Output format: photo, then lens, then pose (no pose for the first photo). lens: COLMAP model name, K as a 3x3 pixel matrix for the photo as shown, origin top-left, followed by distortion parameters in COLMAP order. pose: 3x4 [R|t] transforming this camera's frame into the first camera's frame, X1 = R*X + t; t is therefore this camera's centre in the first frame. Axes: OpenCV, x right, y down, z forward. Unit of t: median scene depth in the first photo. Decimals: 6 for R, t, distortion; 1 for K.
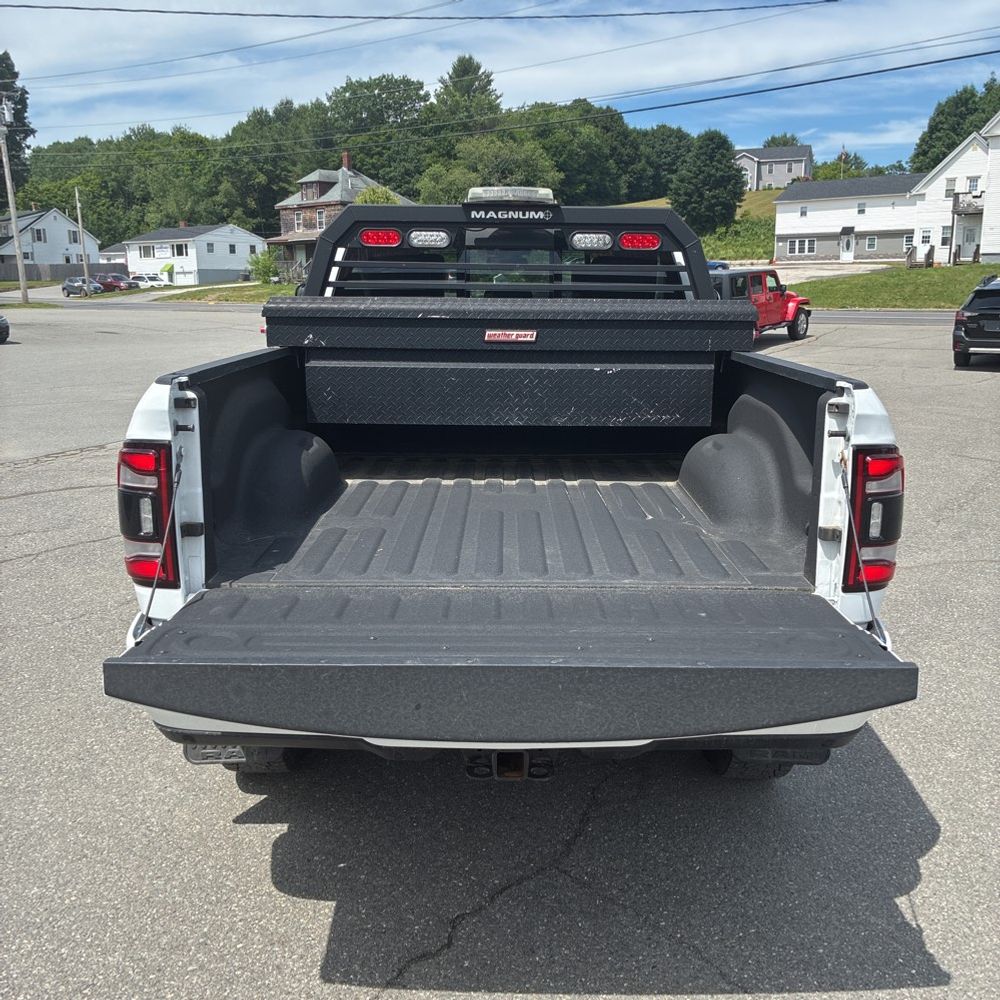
lens RADIAL K [[1012.8, 0, 511.5], [0, 1012.8, 501.5], [0, 0, 1]] dist [0.023434, 0.001331]
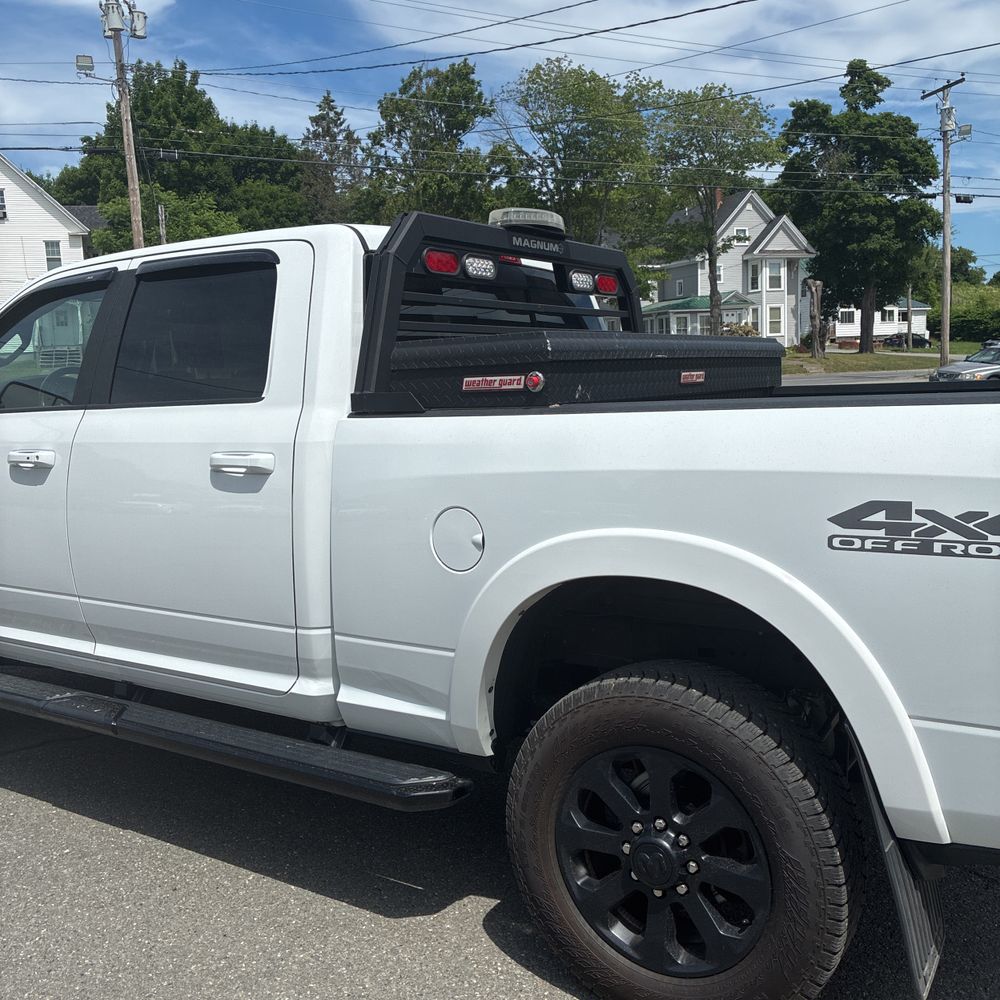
lens RADIAL K [[1014.7, 0, 510.2], [0, 1014.7, 496.3], [0, 0, 1]] dist [0.027424, -0.009835]
pose [[0.544944, -0.127299, 0.828753, -0.041878], [0.212581, 0.977089, 0.010302, -0.005498], [-0.811077, 0.170563, 0.559520, 0.033983]]
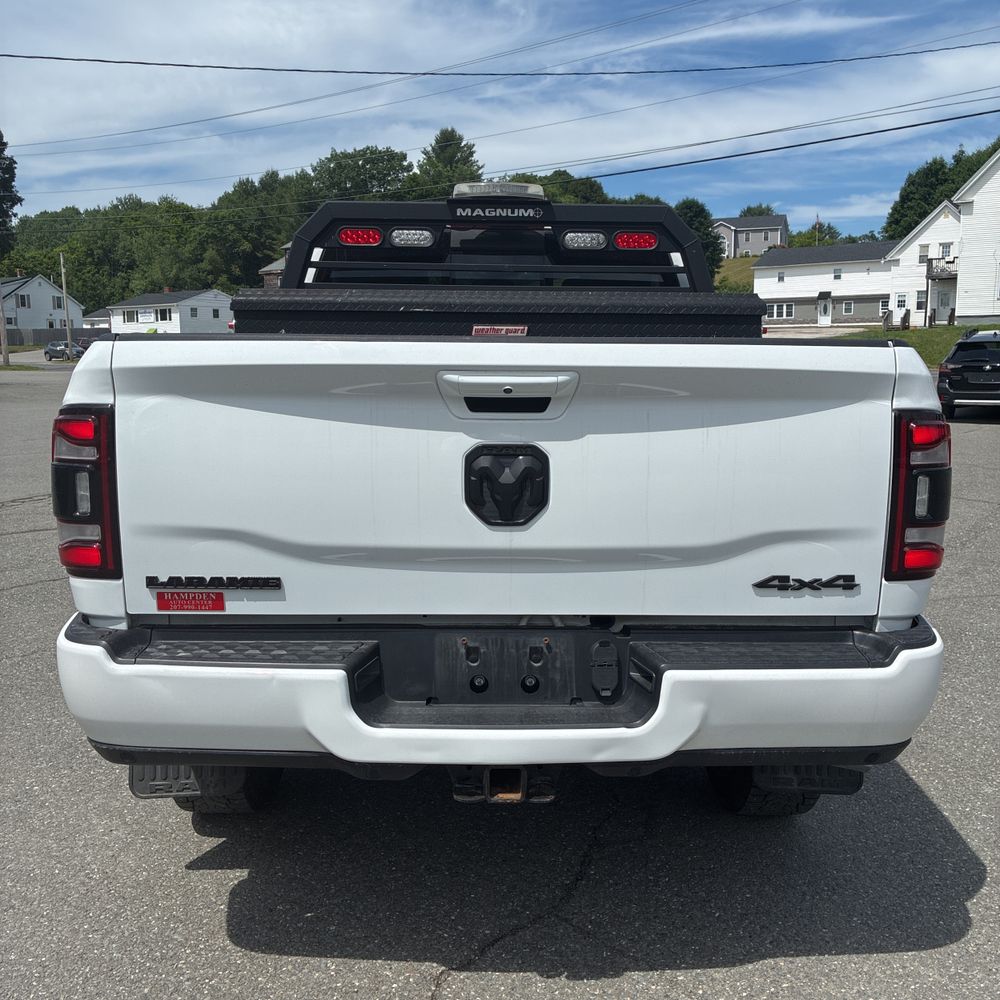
lens RADIAL K [[1014.7, 0, 510.2], [0, 1014.7, 496.3], [0, 0, 1]] dist [0.027424, -0.009835]
pose [[0.999869, -0.002818, 0.015911, -0.000334], [0.003899, 0.997659, -0.068280, 0.002592], [-0.015681, 0.068333, 0.997539, 0.004382]]
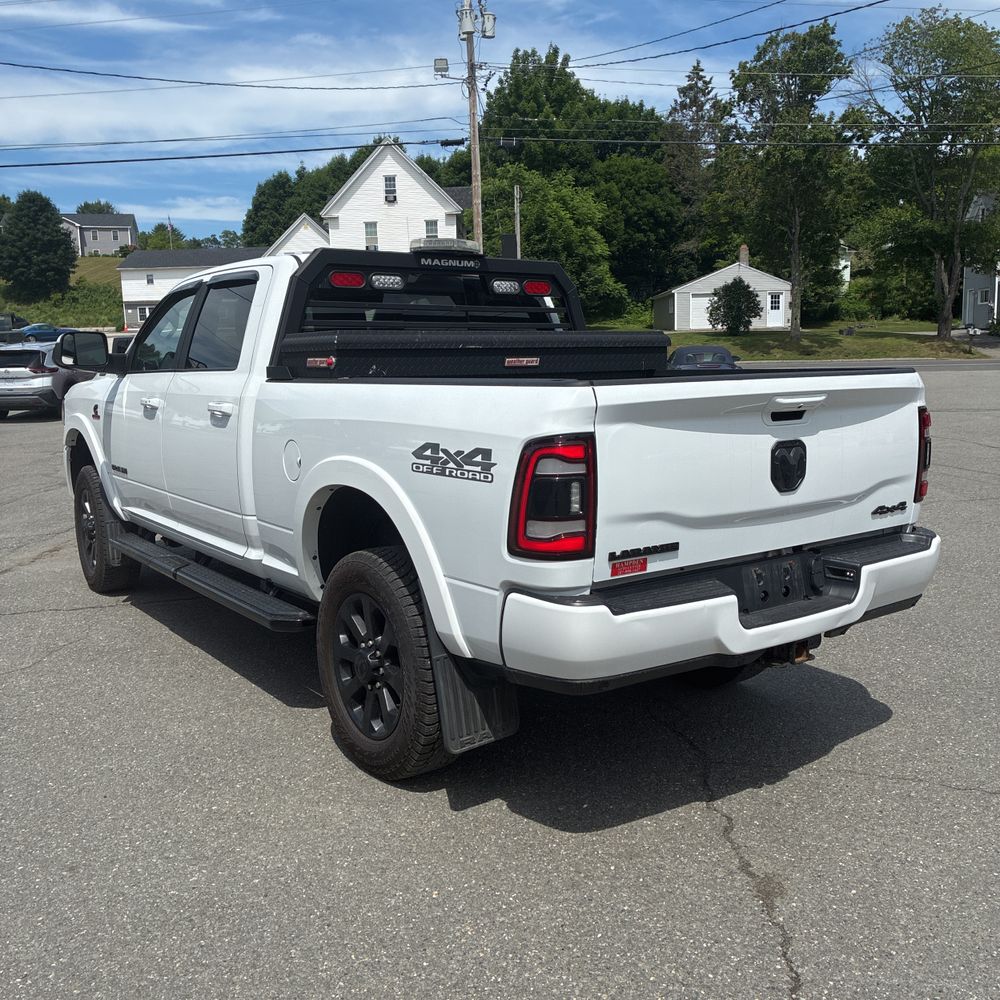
lens RADIAL K [[1014.7, 0, 510.2], [0, 1014.7, 496.3], [0, 0, 1]] dist [0.027424, -0.009835]
pose [[0.807848, -0.102036, 0.580491, -0.037059], [0.142268, 0.989536, -0.024053, 0.001002], [-0.571963, 0.102016, 0.813911, 0.002802]]
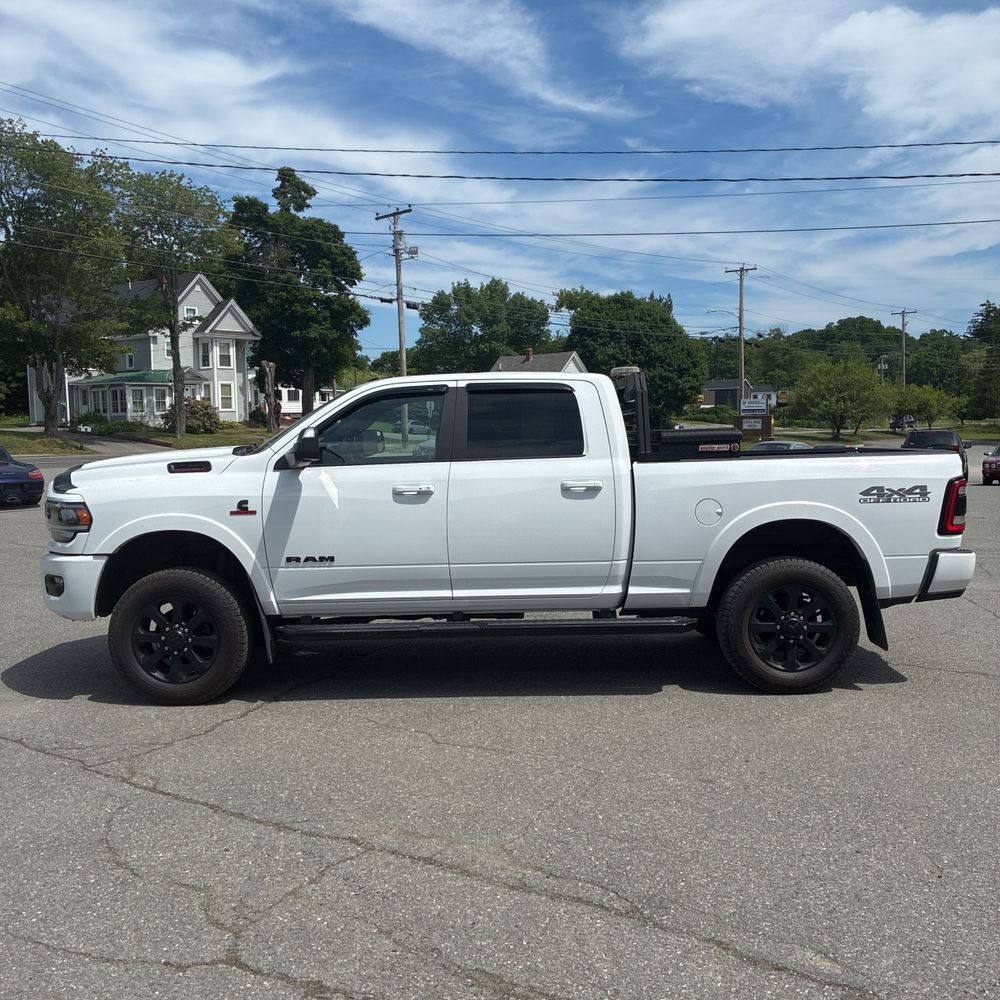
lens RADIAL K [[1023.8, 0, 501.7], [0, 1023.8, 489.6], [0, 0, 1]] dist [0.013908, 0.013142]
pose [[0.004911, -0.064966, 0.997875, -0.100401], [0.226134, 0.972110, 0.062175, -0.015243], [-0.974084, 0.225348, 0.019465, 0.070450]]
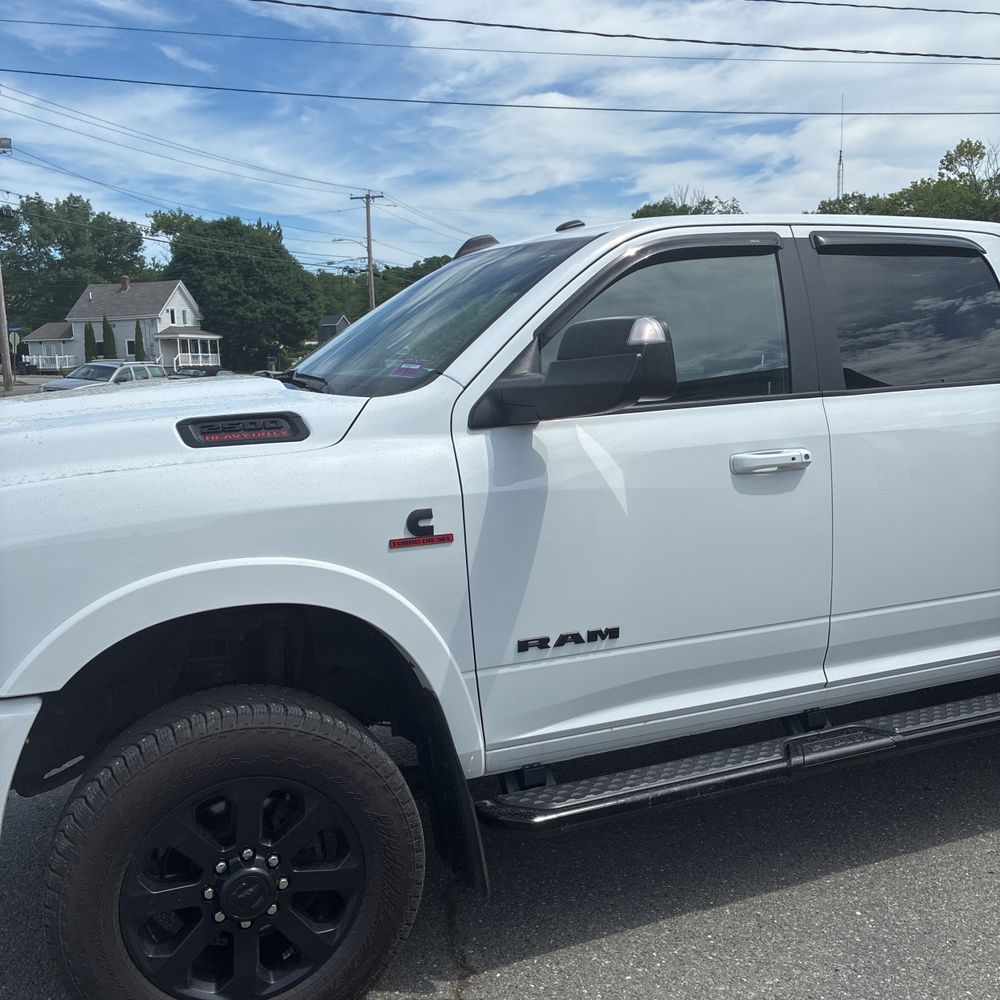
lens RADIAL K [[1014.7, 0, 510.2], [0, 1014.7, 496.3], [0, 0, 1]] dist [0.027424, -0.009835]
pose [[-0.394902, -0.119128, 0.910967, -0.045051], [0.218492, 0.950931, 0.219069, -0.021033], [-0.892364, 0.285550, -0.349496, 0.102766]]
